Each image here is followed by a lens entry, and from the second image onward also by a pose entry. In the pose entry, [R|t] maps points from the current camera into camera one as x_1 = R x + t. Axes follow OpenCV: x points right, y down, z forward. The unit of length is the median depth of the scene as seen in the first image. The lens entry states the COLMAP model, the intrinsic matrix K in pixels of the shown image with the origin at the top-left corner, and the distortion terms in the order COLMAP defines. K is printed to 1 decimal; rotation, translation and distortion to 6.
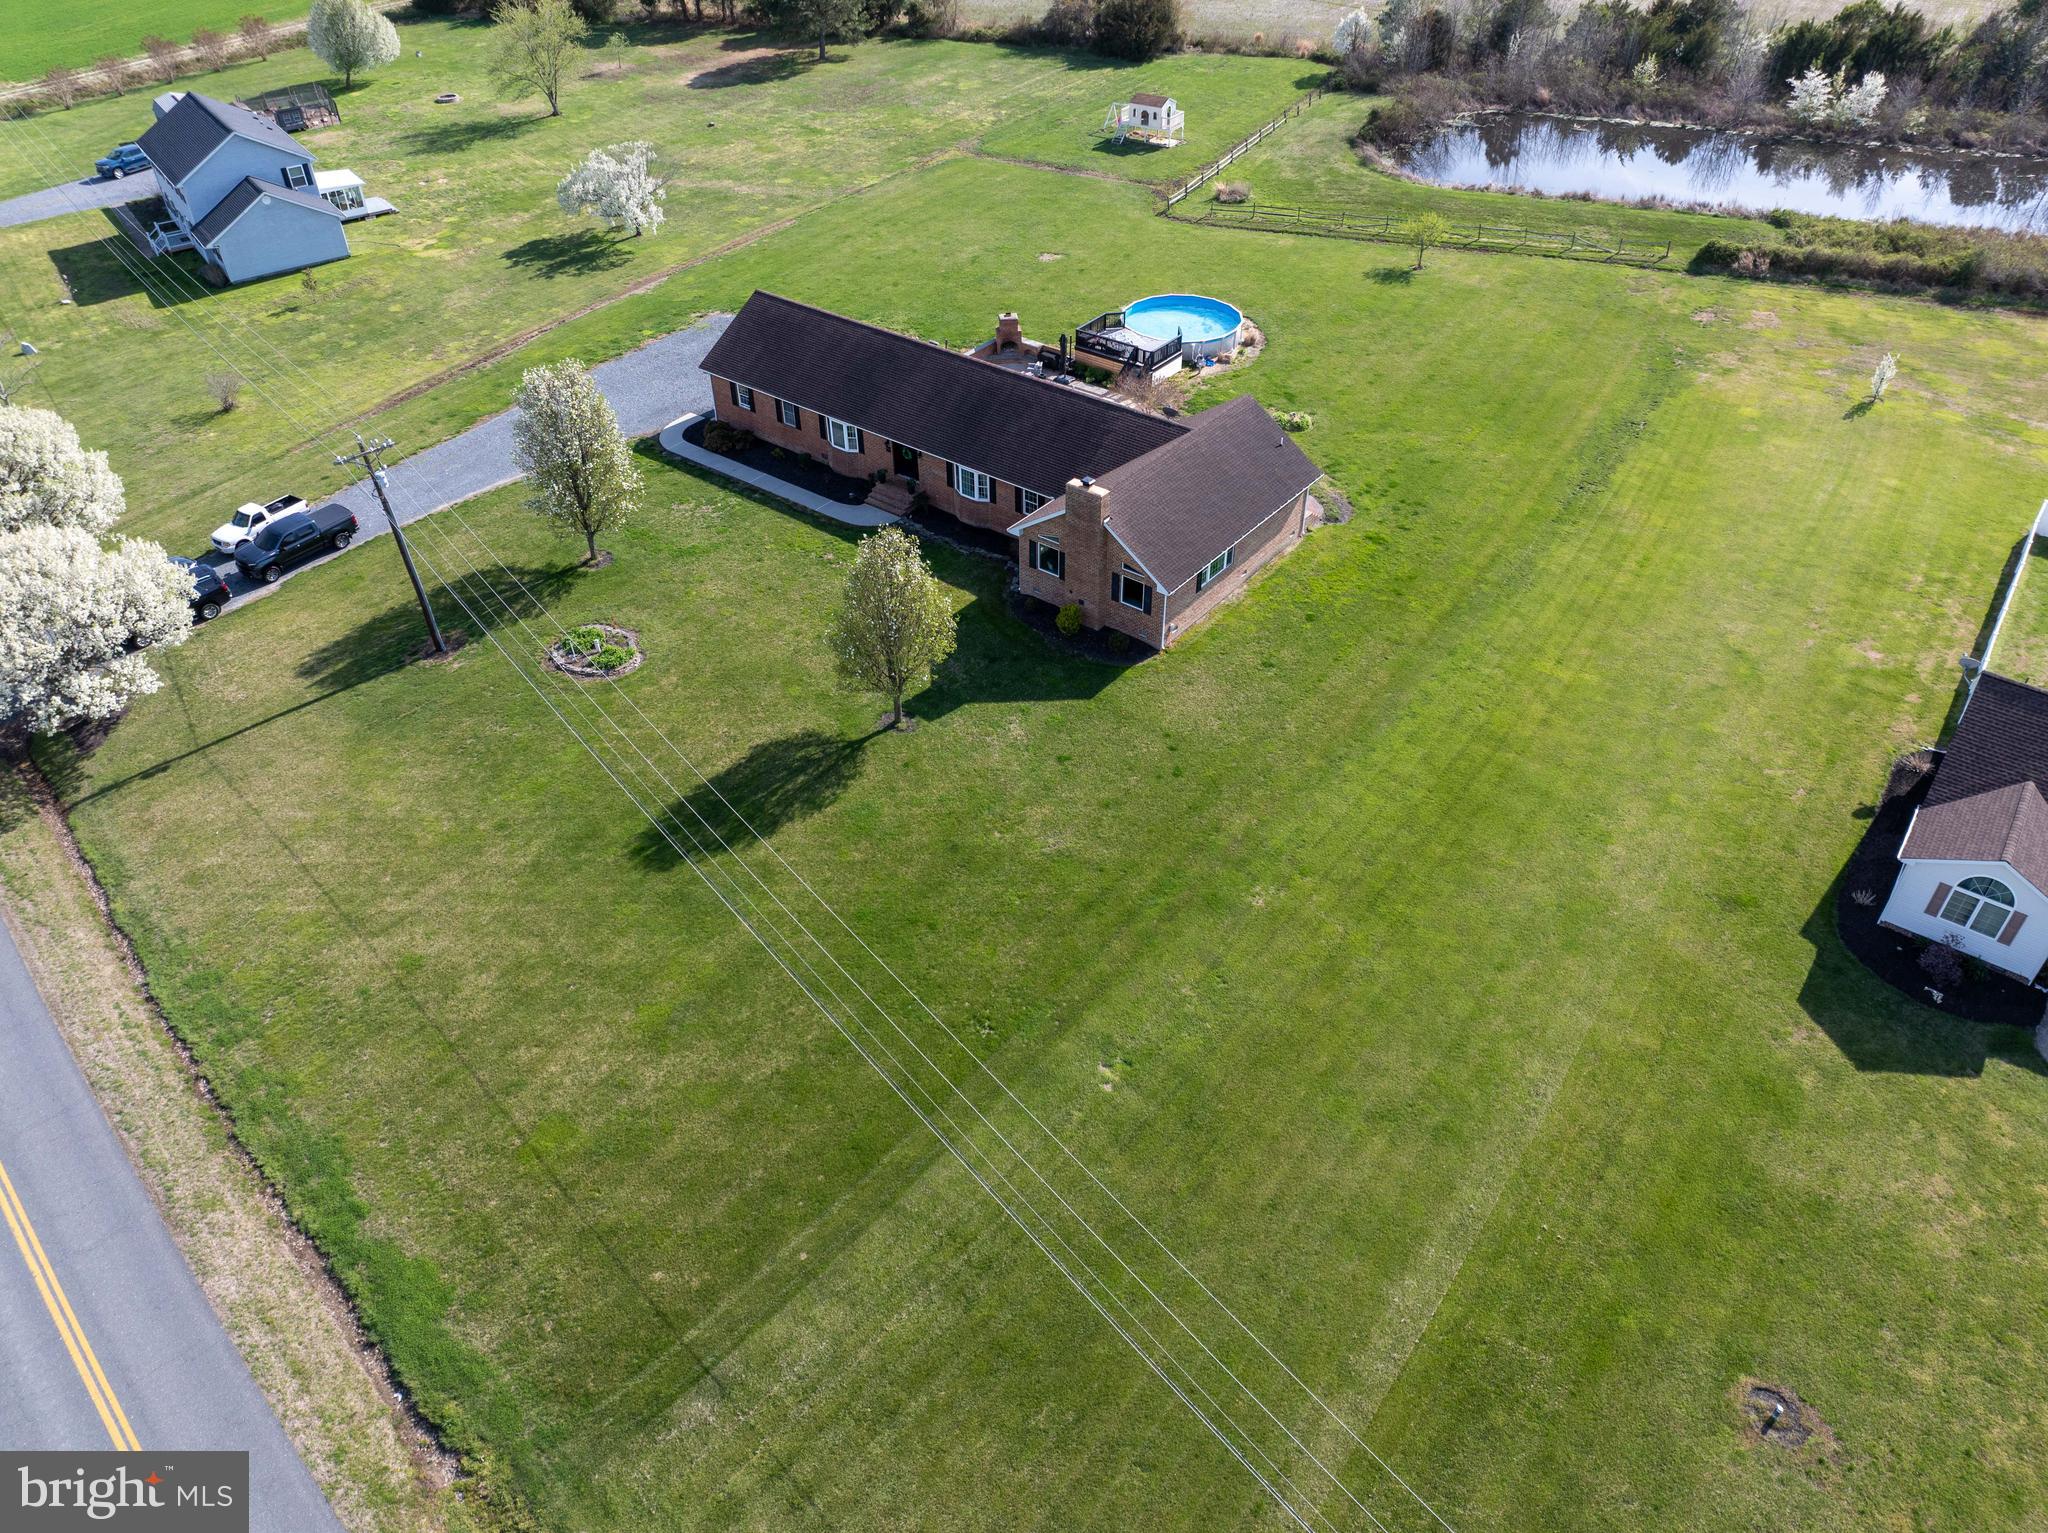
lens RADIAL K [[1448.7, 0, 1026.3], [0, 1448.7, 761.1], [0, 0, 1]] dist [-0.043982, 0.008639]
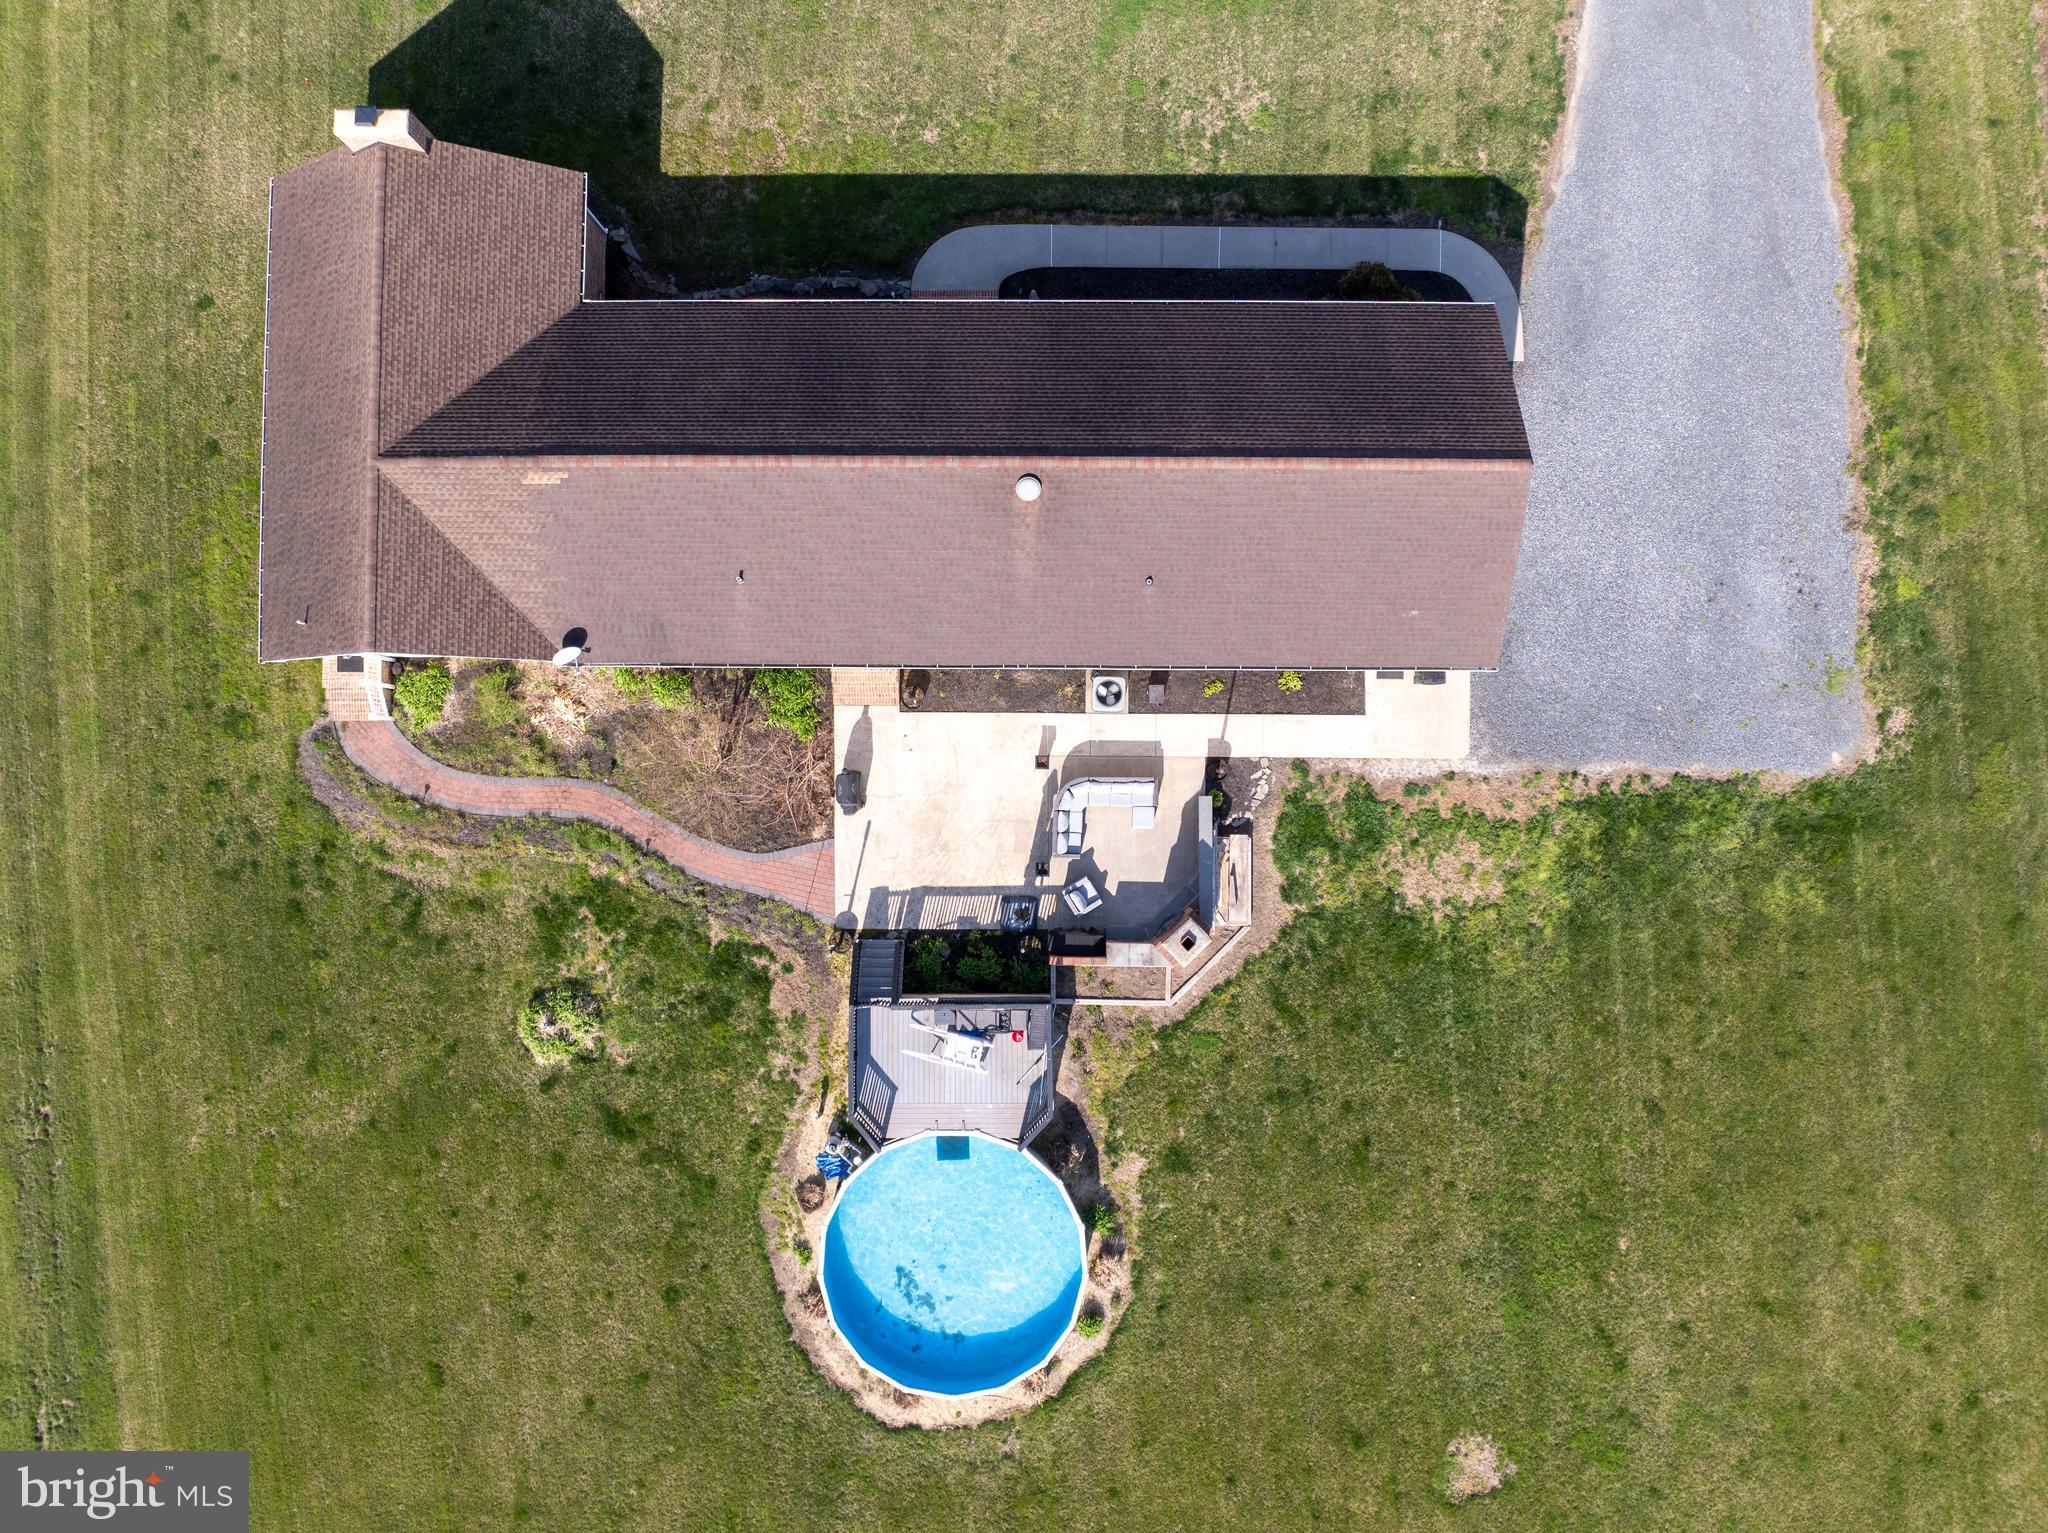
lens RADIAL K [[1448.7, 0, 1028.8], [0, 1448.7, 760.9], [0, 0, 1]] dist [-0.043982, 0.008639]
pose [[-0.792477, 0.609845, 0.008336, -0.015296], [-0.370107, -0.491718, 0.788184, -0.833812], [0.484769, 0.621533, 0.615383, 0.890060]]
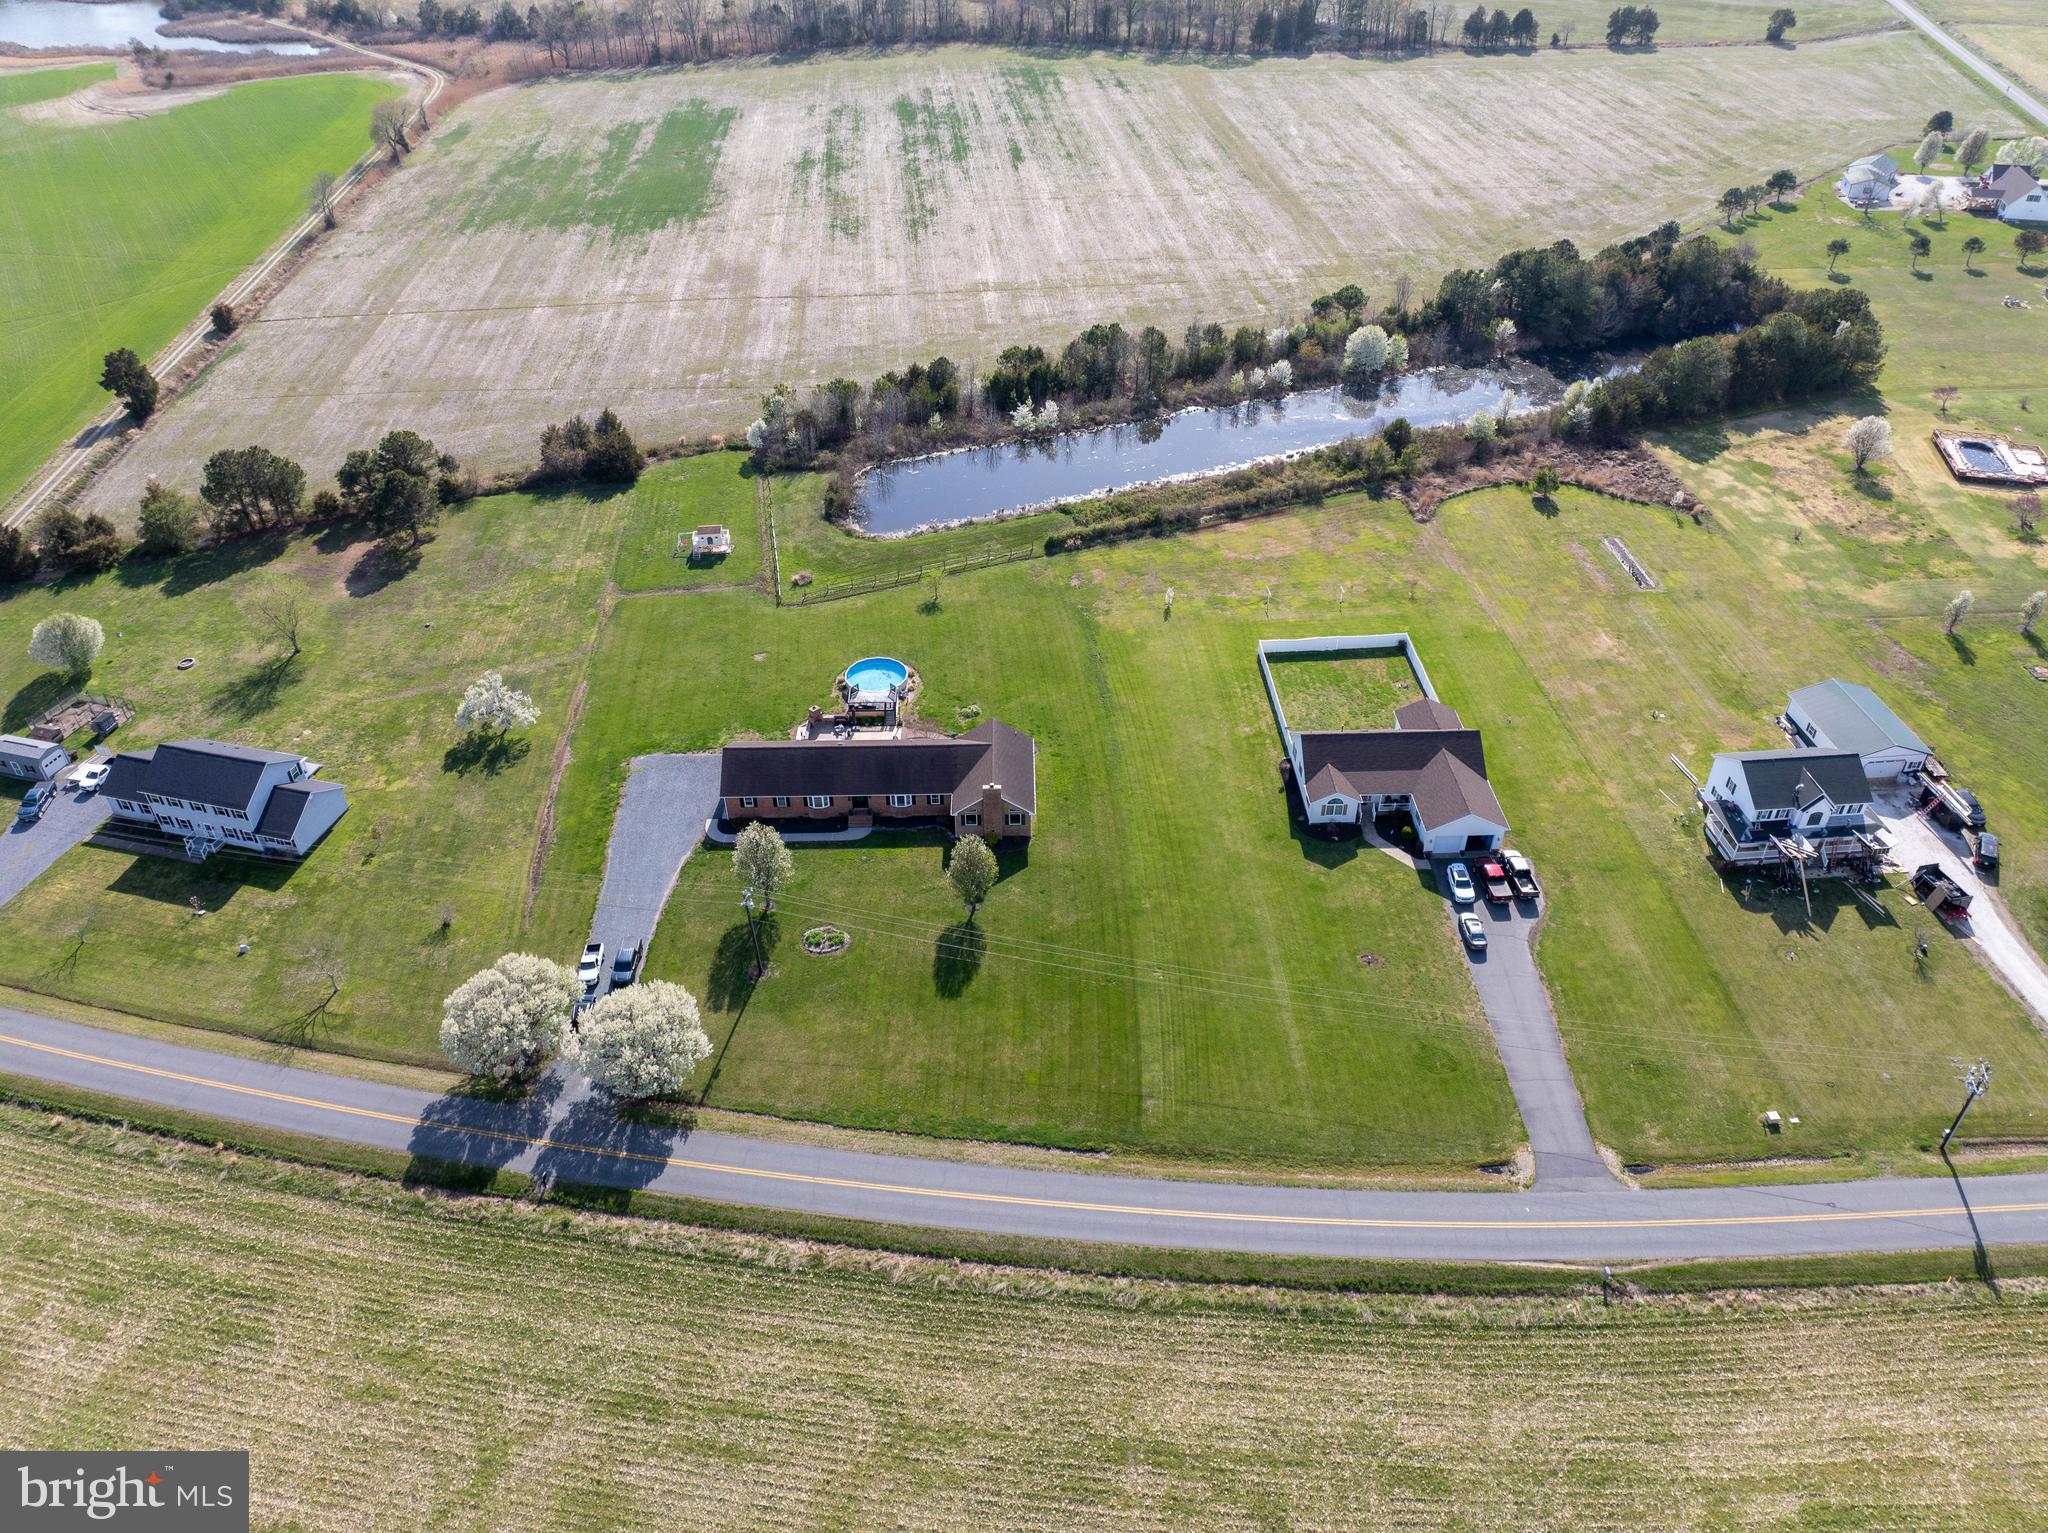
lens RADIAL K [[1448.7, 0, 1029.6], [0, 1448.7, 759.3], [0, 0, 1]] dist [-0.043982, 0.008639]
pose [[0.780997, -0.372465, 0.501312, -1.053820], [0.394914, 0.916372, 0.065608, -0.348726], [-0.483825, 0.146736, 0.862776, -1.076190]]
